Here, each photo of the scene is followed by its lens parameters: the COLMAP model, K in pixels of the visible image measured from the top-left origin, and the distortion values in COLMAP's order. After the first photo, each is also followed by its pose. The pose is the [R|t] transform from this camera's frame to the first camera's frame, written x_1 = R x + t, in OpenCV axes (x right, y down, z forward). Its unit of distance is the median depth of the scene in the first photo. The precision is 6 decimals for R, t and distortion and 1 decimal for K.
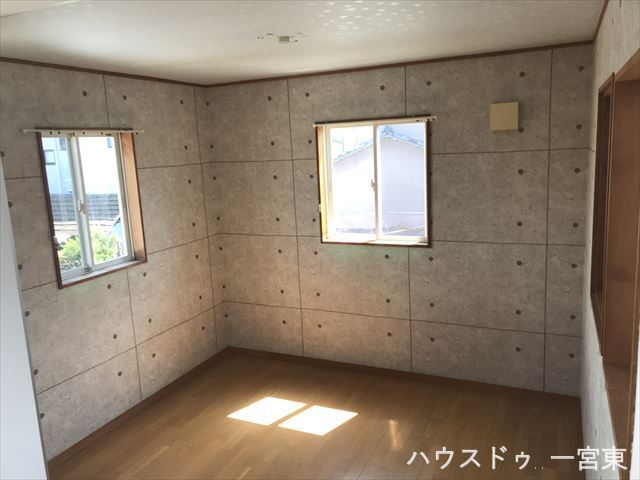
lens RADIAL K [[518.8, 0, 316.6], [0, 518.8, 233.3], [0, 0, 1]] dist [0.024694, -0.013222]
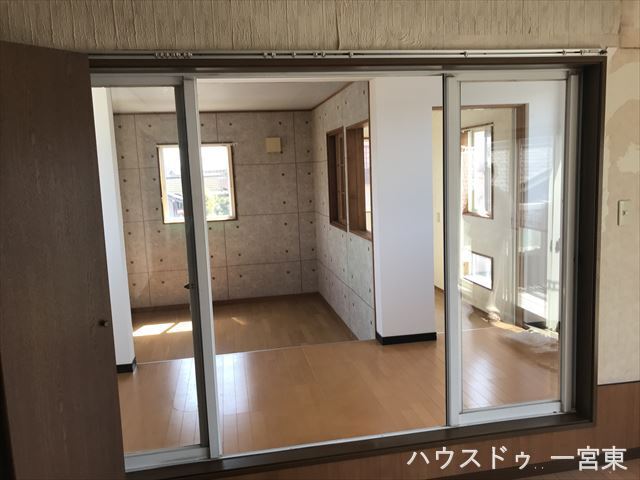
lens RADIAL K [[518.8, 0, 319.5], [0, 518.8, 242.5], [0, 0, 1]] dist [0.024694, -0.013222]
pose [[0.809004, -0.064005, 0.584309, -0.570640], [0.100712, 0.994448, -0.030509, 0.183238], [-0.579112, 0.083529, 0.810958, -0.535549]]
